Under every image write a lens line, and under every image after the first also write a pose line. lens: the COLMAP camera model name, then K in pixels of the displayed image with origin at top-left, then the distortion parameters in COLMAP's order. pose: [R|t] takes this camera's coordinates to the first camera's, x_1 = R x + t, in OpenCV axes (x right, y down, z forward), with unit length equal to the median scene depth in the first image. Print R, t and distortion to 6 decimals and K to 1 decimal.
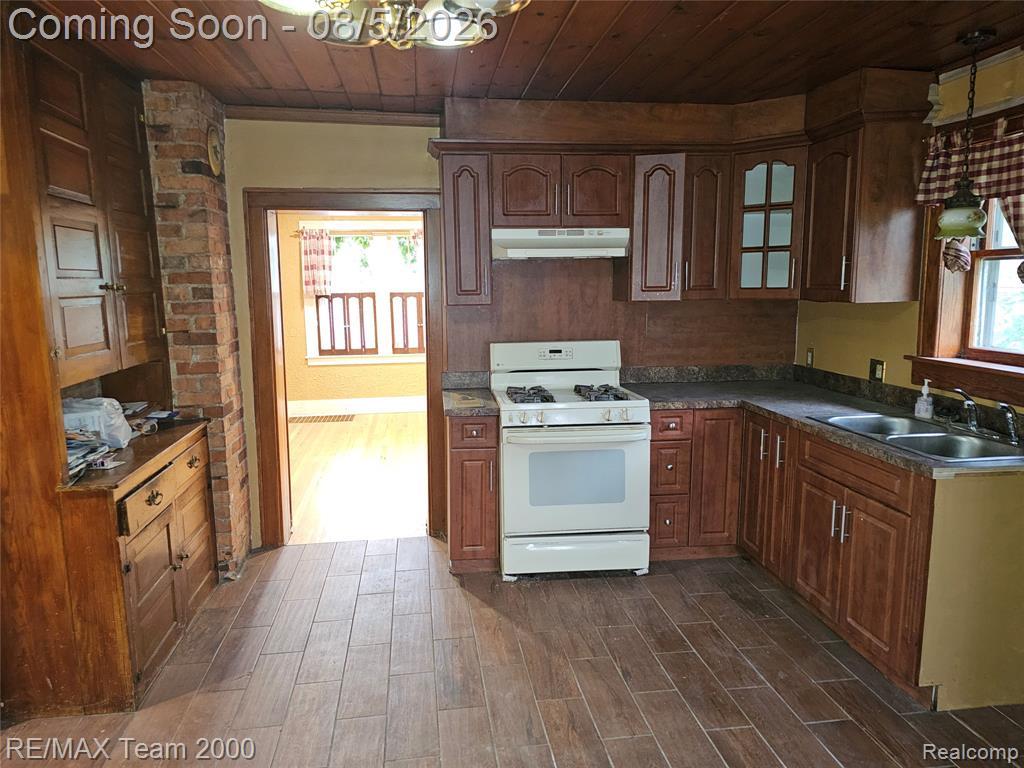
lens RADIAL K [[676.1, 0, 506.9], [0, 676.1, 384.2], [0, 0, 1]] dist [0.047554, -0.049014]
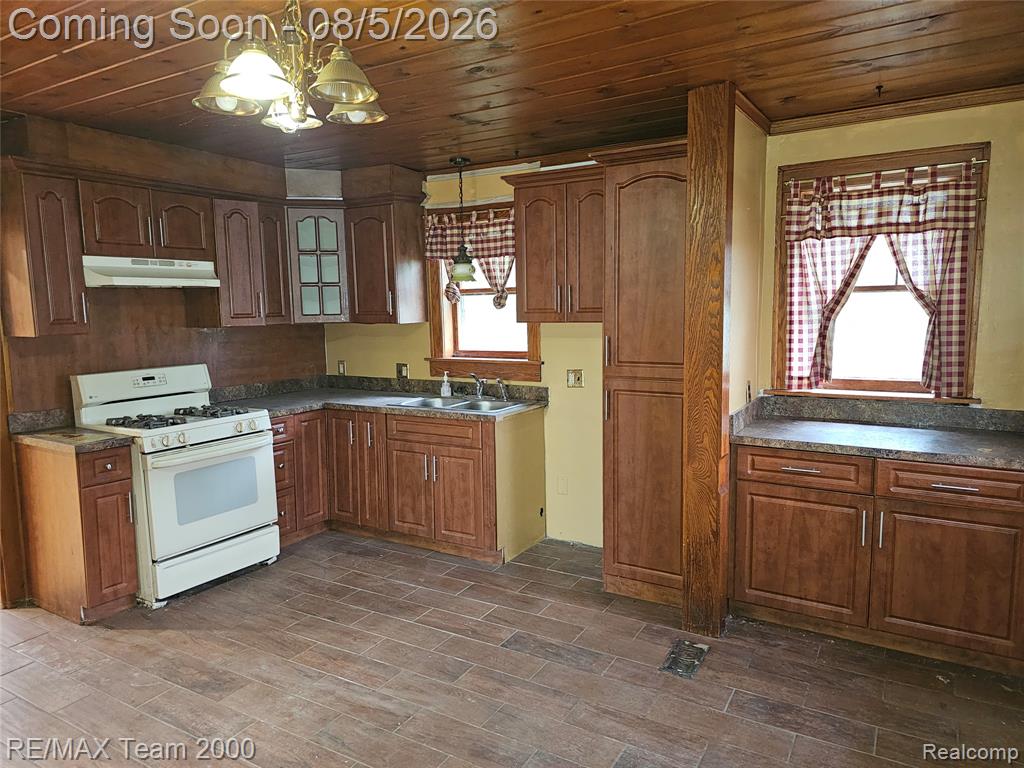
lens RADIAL K [[676.1, 0, 507.1], [0, 676.1, 382.0], [0, 0, 1]] dist [0.047554, -0.049014]
pose [[0.621453, -0.090098, 0.778253, -0.452110], [0.128125, 0.991679, 0.012496, 0.014414], [-0.772903, 0.091948, 0.627826, -0.061784]]
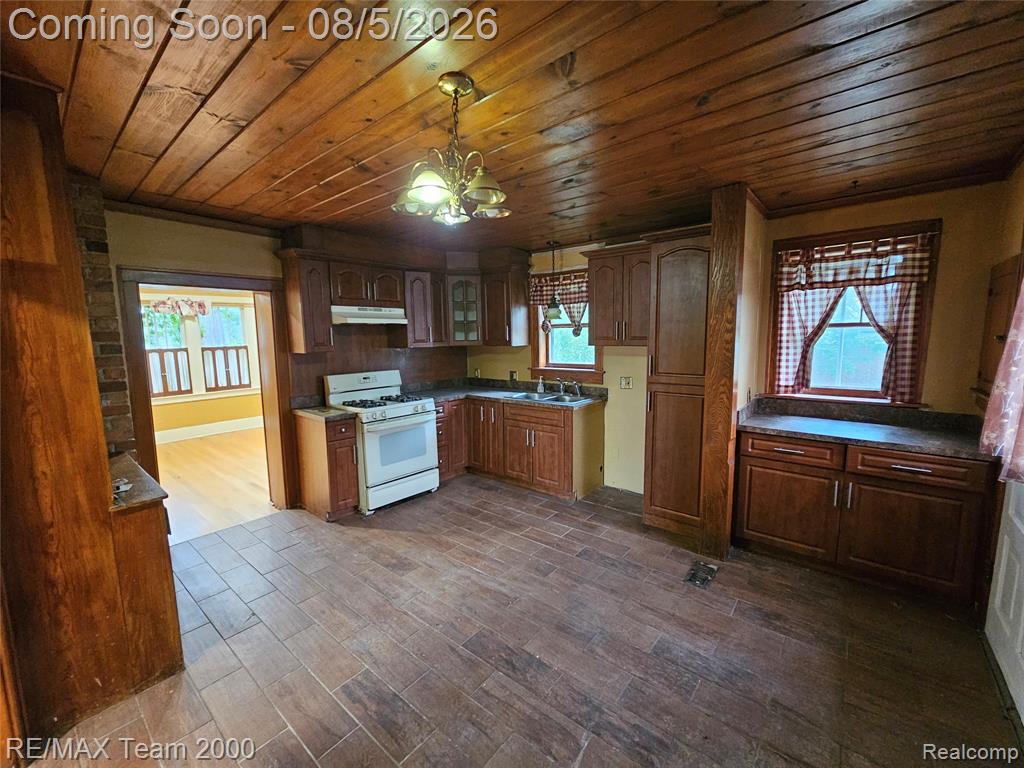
lens RADIAL K [[412.4, 0, 513.8], [0, 412.4, 383.3], [0, 0, 1]] dist [-0.010985, 0.000348]
pose [[0.730673, -0.080029, 0.678020, -0.421210], [0.109615, 0.993974, -0.000805, 0.006927], [-0.673870, 0.074910, 0.735043, -0.017000]]
